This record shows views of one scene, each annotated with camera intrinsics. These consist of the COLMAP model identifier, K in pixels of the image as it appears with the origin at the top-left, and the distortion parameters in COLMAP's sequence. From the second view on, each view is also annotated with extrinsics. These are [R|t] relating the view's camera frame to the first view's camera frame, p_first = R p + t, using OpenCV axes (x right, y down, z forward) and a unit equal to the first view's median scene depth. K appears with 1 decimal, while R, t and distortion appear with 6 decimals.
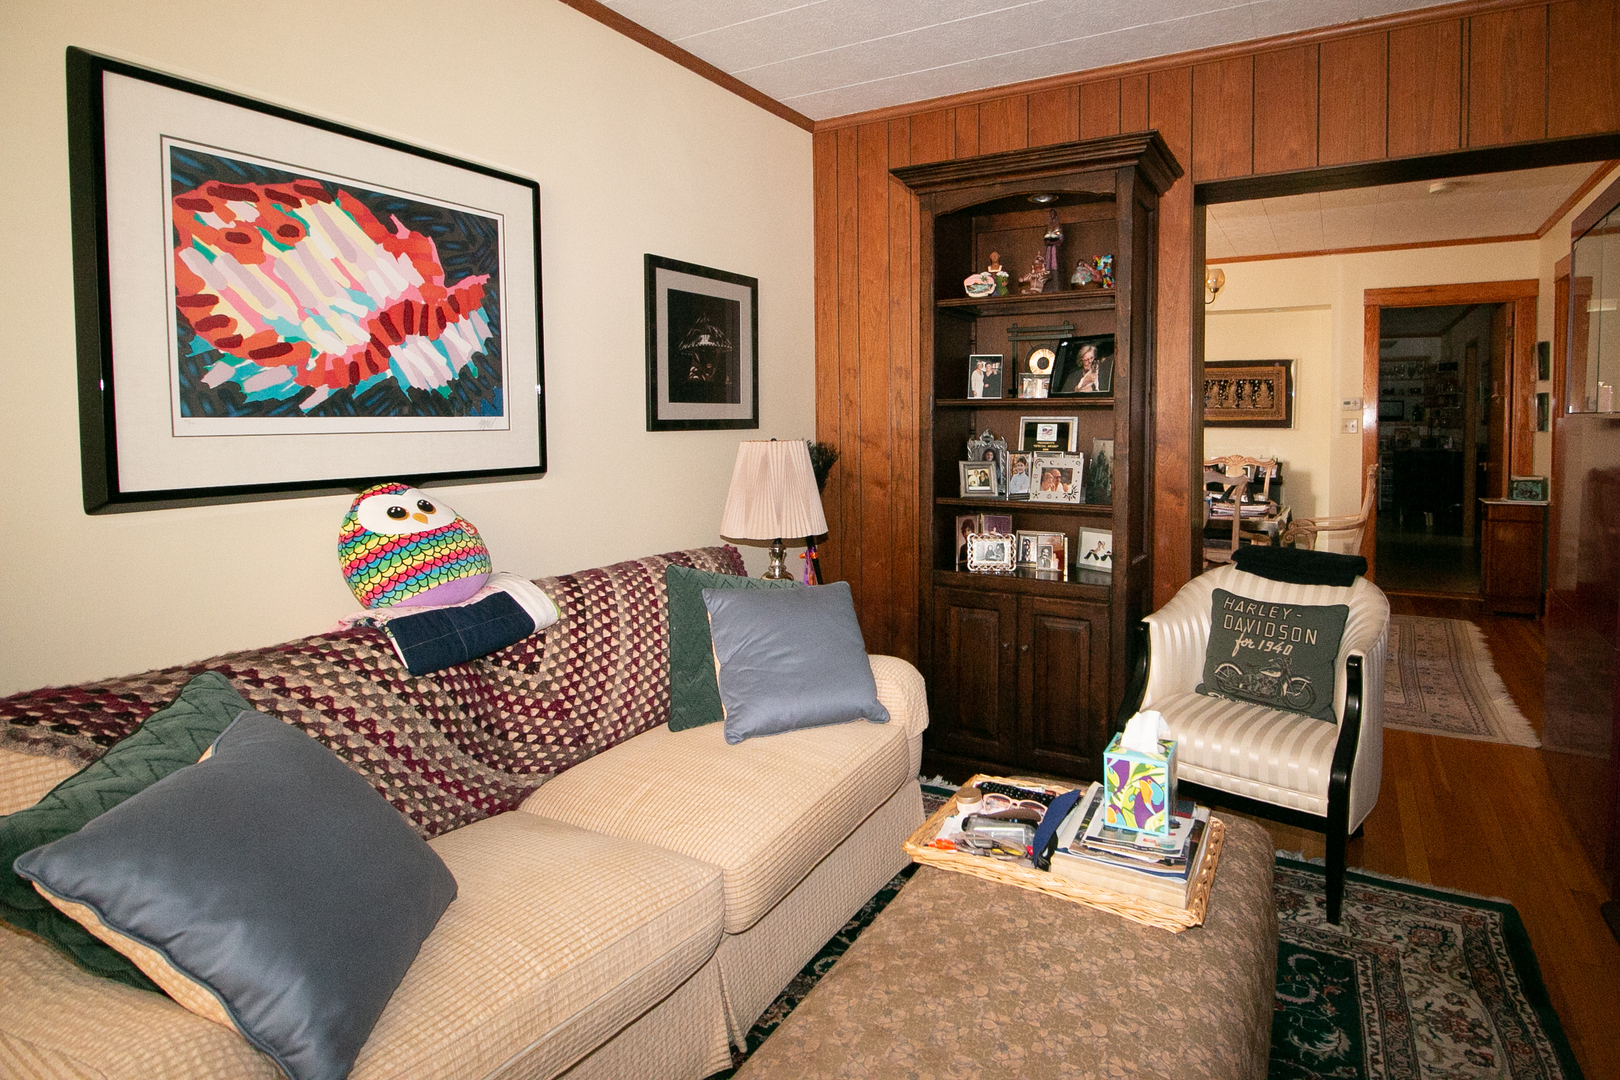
lens RADIAL K [[814.8, 0, 910.8], [0, 814.8, 460.6], [0, 0, 1]] dist [-0.018382, -0.004052]
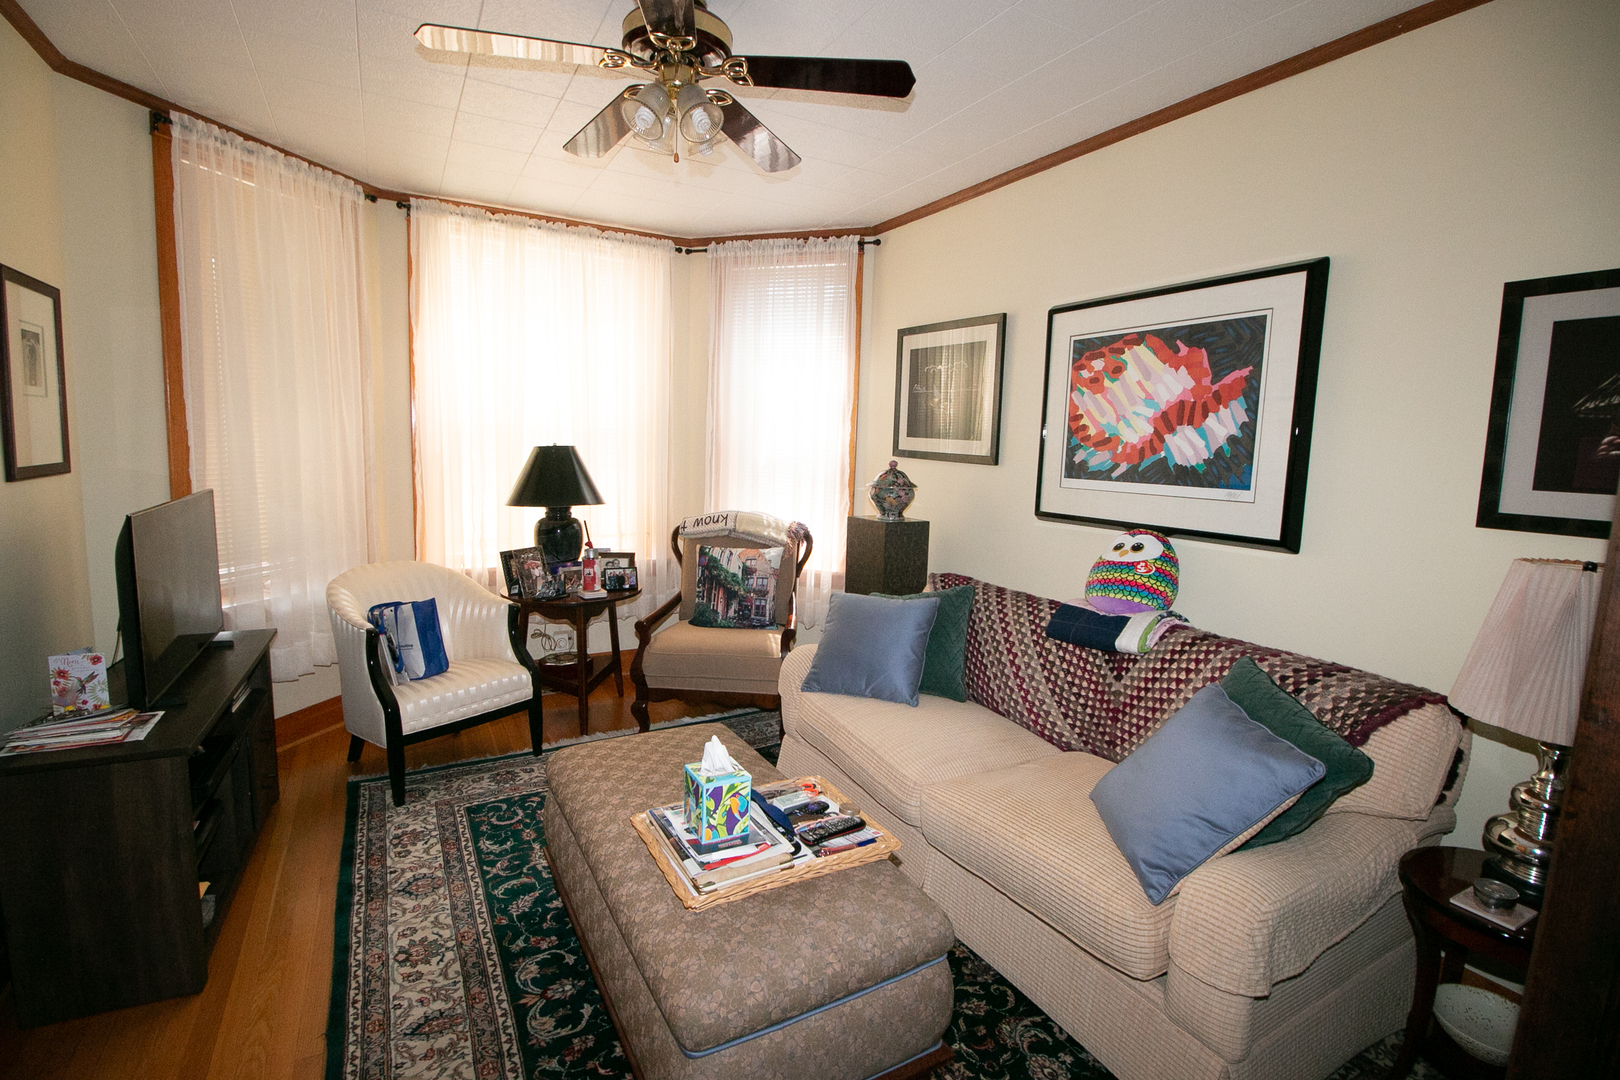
lens RADIAL K [[754.5, 0, 806.4], [0, 754.5, 536.9], [0, 0, 1]] dist [-0.015039, -0.003728]
pose [[-0.554856, 0.091389, -0.826912, 0.792650], [-0.069440, 0.985393, 0.155498, -0.122904], [0.829043, 0.143700, -0.540405, 1.179943]]
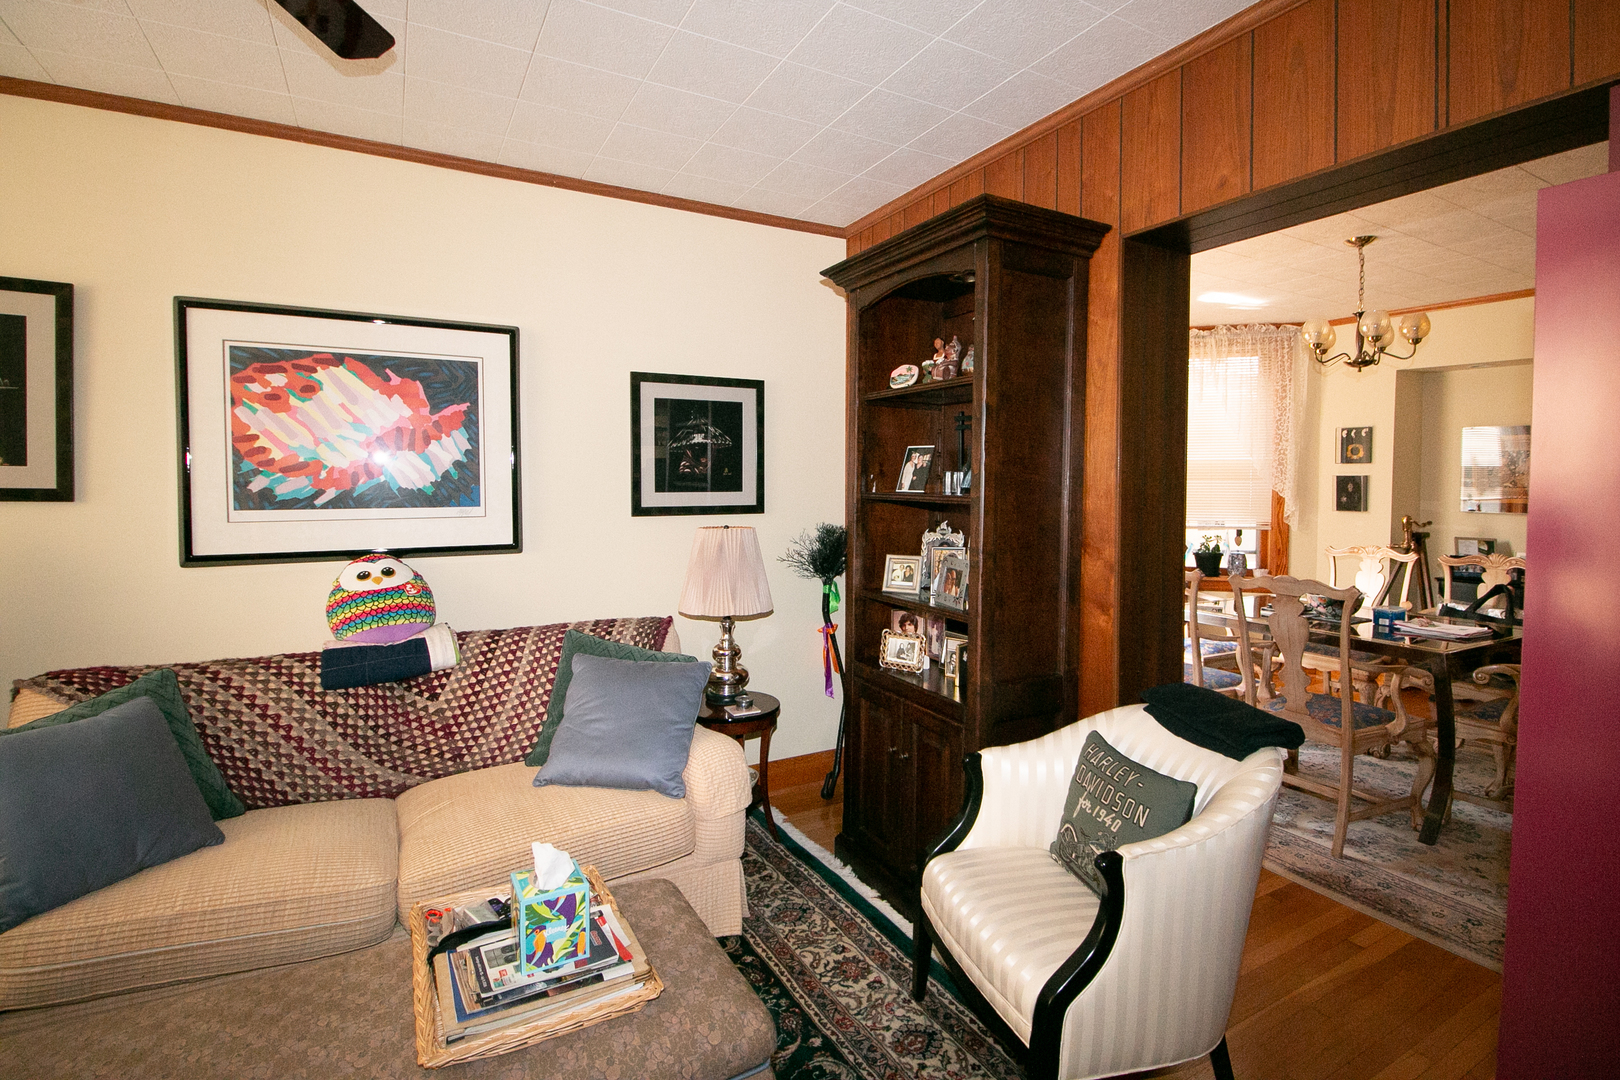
lens RADIAL K [[754.5, 0, 845.5], [0, 754.5, 510.8], [0, 0, 1]] dist [-0.015039, -0.003728]
pose [[0.847346, 0.027851, -0.530310, 0.751349], [-0.033879, 0.999425, -0.001645, -0.073356], [0.529959, 0.019361, 0.847802, 0.290720]]
